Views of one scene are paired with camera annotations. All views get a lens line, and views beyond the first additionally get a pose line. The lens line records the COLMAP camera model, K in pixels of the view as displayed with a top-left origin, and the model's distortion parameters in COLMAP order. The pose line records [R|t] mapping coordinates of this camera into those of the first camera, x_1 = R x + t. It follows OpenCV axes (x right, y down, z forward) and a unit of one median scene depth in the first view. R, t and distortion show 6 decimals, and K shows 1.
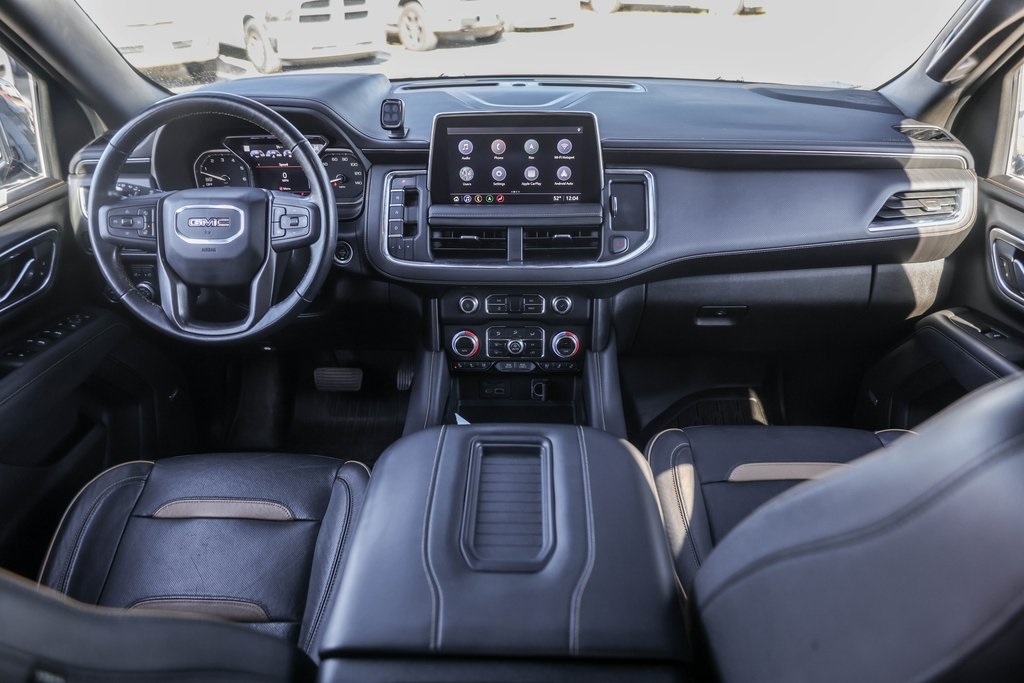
lens RADIAL K [[681.6, 0, 512.0], [0, 681.6, 341.5], [0, 0, 1]] dist [-0.022027, 0.006373]
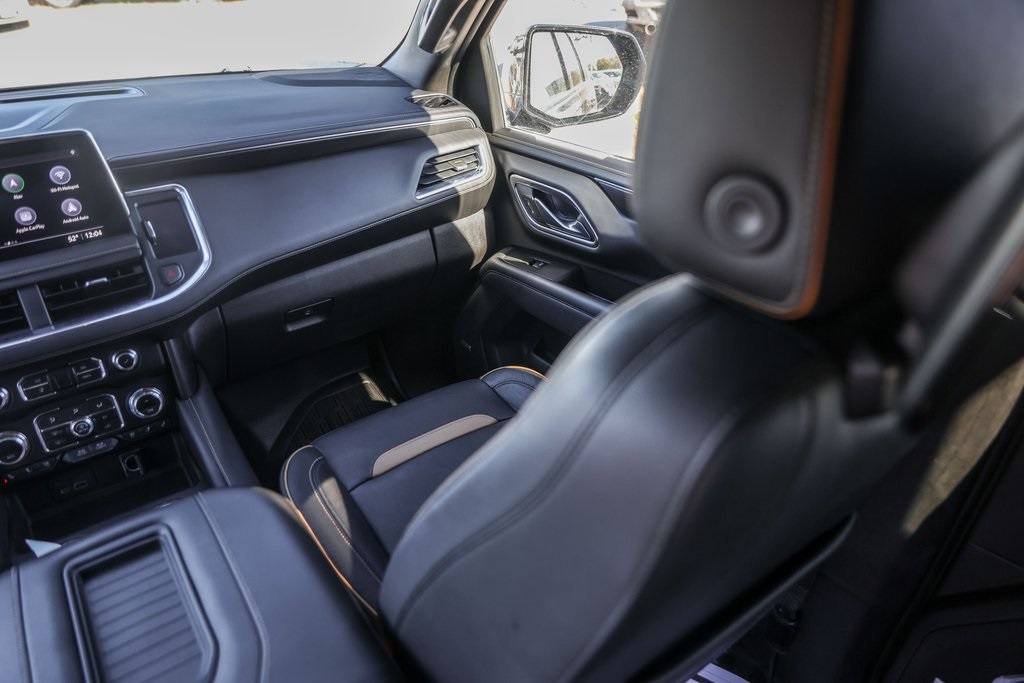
lens RADIAL K [[681.6, 0, 512.0], [0, 681.6, 341.5], [0, 0, 1]] dist [-0.022027, 0.006373]
pose [[0.790550, -0.308611, 0.528952, 0.015435], [0.299035, 0.948297, 0.106347, -0.021787], [-0.534423, 0.074102, 0.841962, 0.045721]]
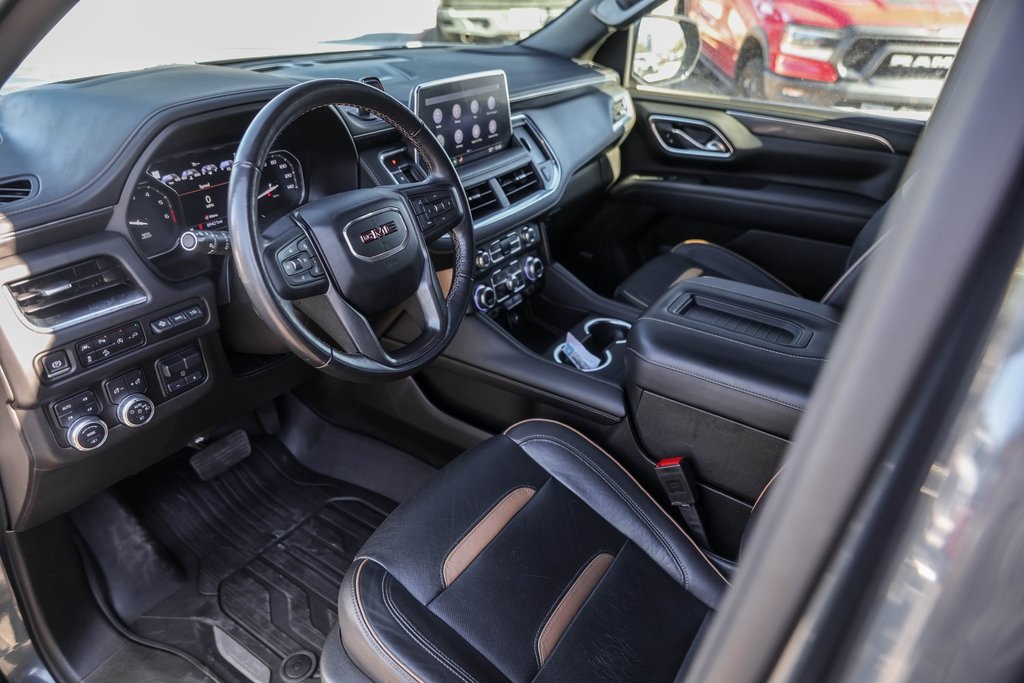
lens RADIAL K [[675.8, 0, 514.5], [0, 675.8, 339.5], [0, 0, 1]] dist [-0.010776, 0.000583]
pose [[0.522329, -0.393503, 0.756524, -0.886336], [0.383818, 0.900707, 0.203498, -0.136749], [-0.761483, 0.184075, 0.621498, 0.317197]]
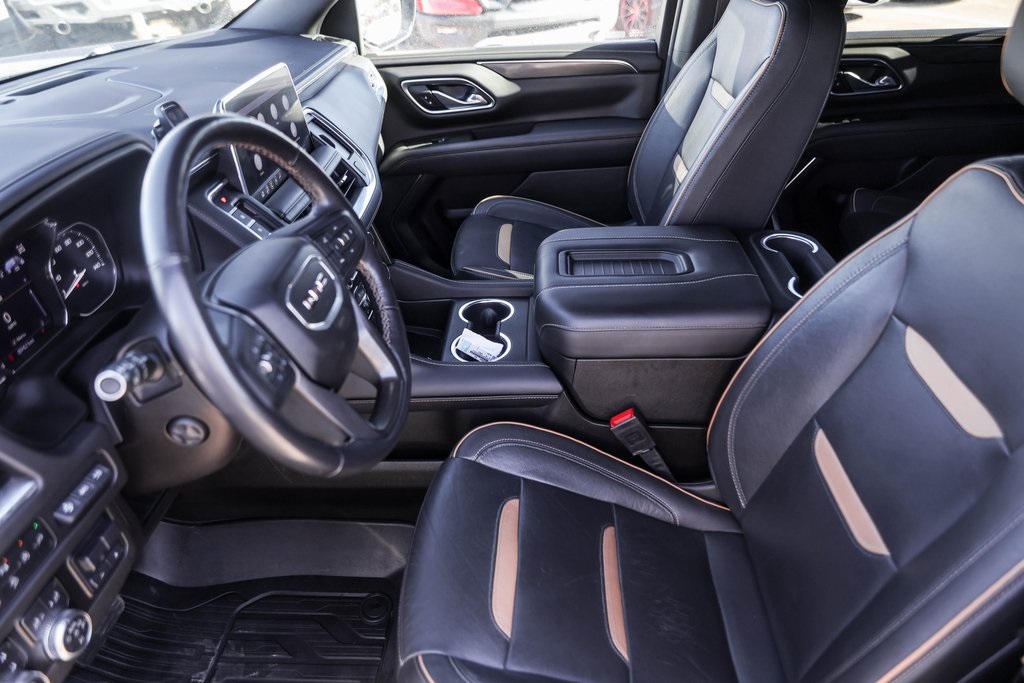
lens RADIAL K [[681.6, 0, 512.0], [0, 681.6, 341.5], [0, 0, 1]] dist [-0.022027, 0.006373]
pose [[0.025351, -0.536934, 0.843243, -0.885943], [0.527113, 0.723905, 0.445099, -0.287395], [-0.849417, 0.433201, 0.301377, 0.550357]]
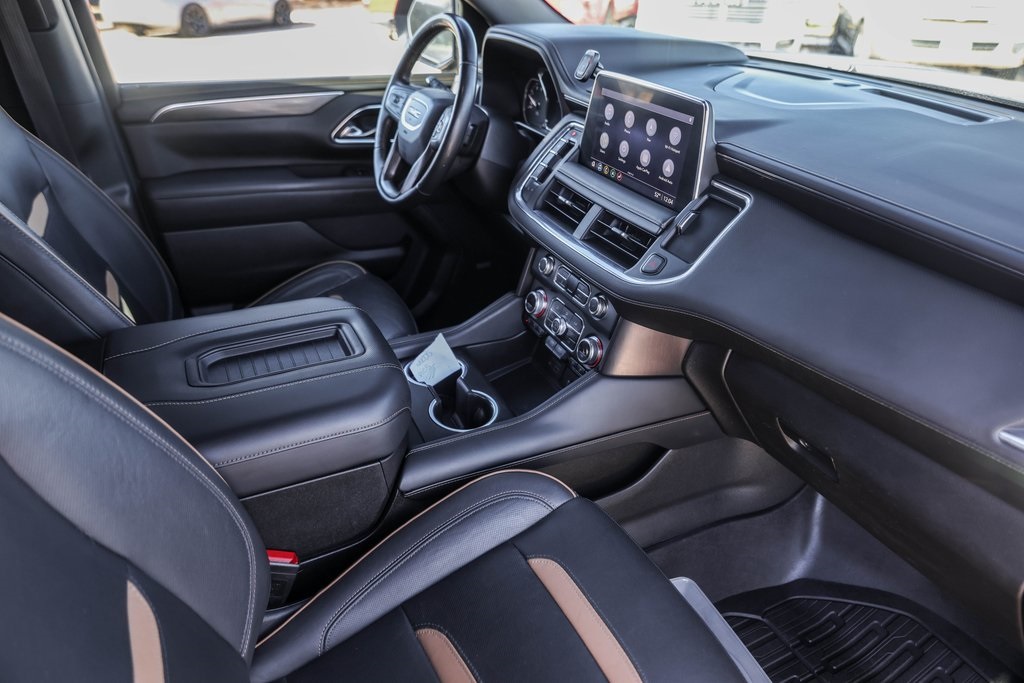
lens RADIAL K [[675.8, 0, 514.5], [0, 675.8, 339.5], [0, 0, 1]] dist [-0.010776, 0.000583]
pose [[0.466478, 0.468549, -0.750240, 0.689072], [-0.464170, 0.851678, 0.243292, -0.176525], [0.752957, 0.234749, 0.614775, 0.385582]]
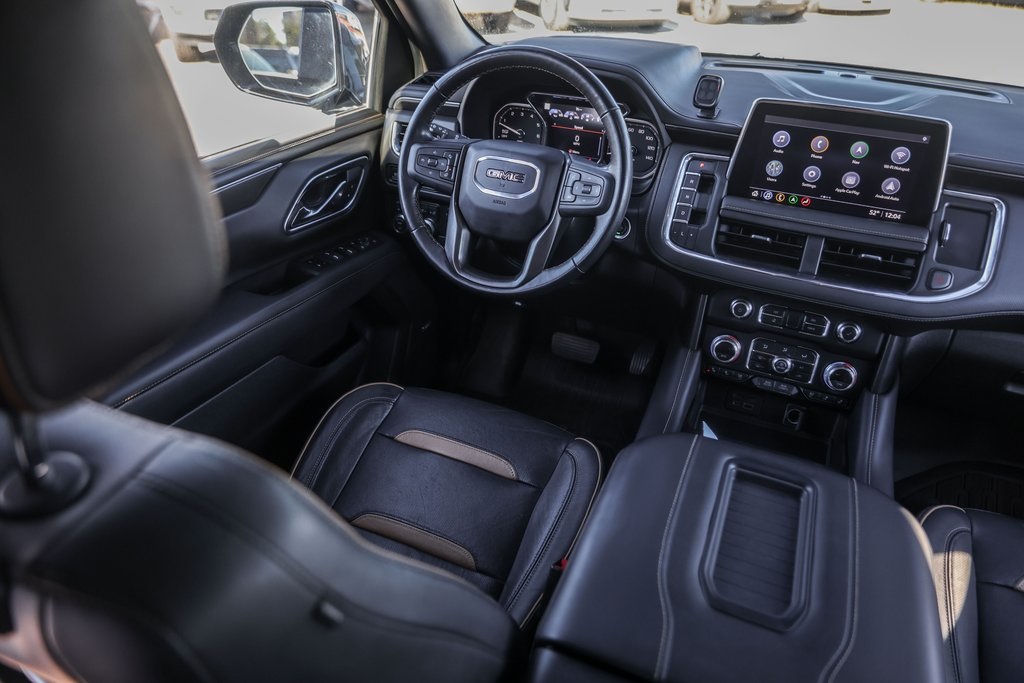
lens RADIAL K [[681.6, 0, 512.0], [0, 681.6, 341.5], [0, 0, 1]] dist [-0.022027, 0.006373]
pose [[0.926401, 0.234050, -0.294962, -0.068063], [-0.222012, 0.972219, 0.074165, -0.010601], [0.304126, -0.003221, 0.952626, 0.029185]]
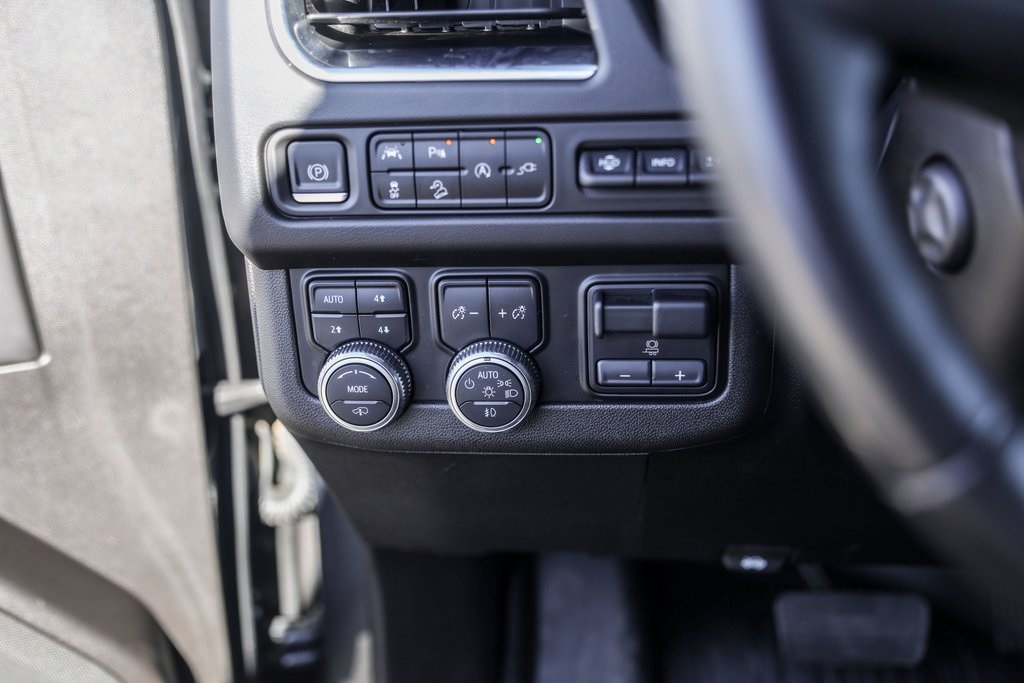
lens RADIAL K [[1063.3, 0, 512.0], [0, 1063.3, 341.5], [0, 0, 1]] dist [-0.063327, 0.002056]
pose [[0.998461, -0.013255, -0.053845, -0.553922], [0.009134, 0.997061, -0.076063, -0.064123], [0.054695, 0.075454, 0.995648, 0.683799]]
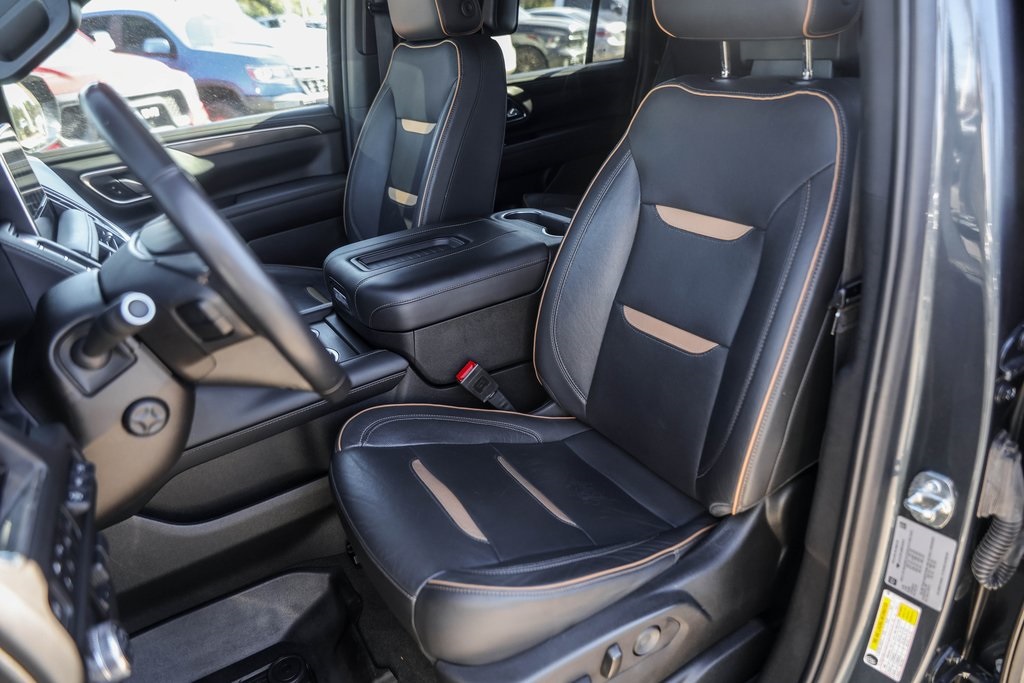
lens RADIAL K [[681.6, 0, 512.0], [0, 681.6, 341.5], [0, 0, 1]] dist [-0.022027, 0.006373]
pose [[-0.531997, -0.313739, 0.786477, -0.992797], [0.500885, 0.632284, 0.591043, -0.326156], [-0.682710, 0.708368, -0.179226, 0.846459]]
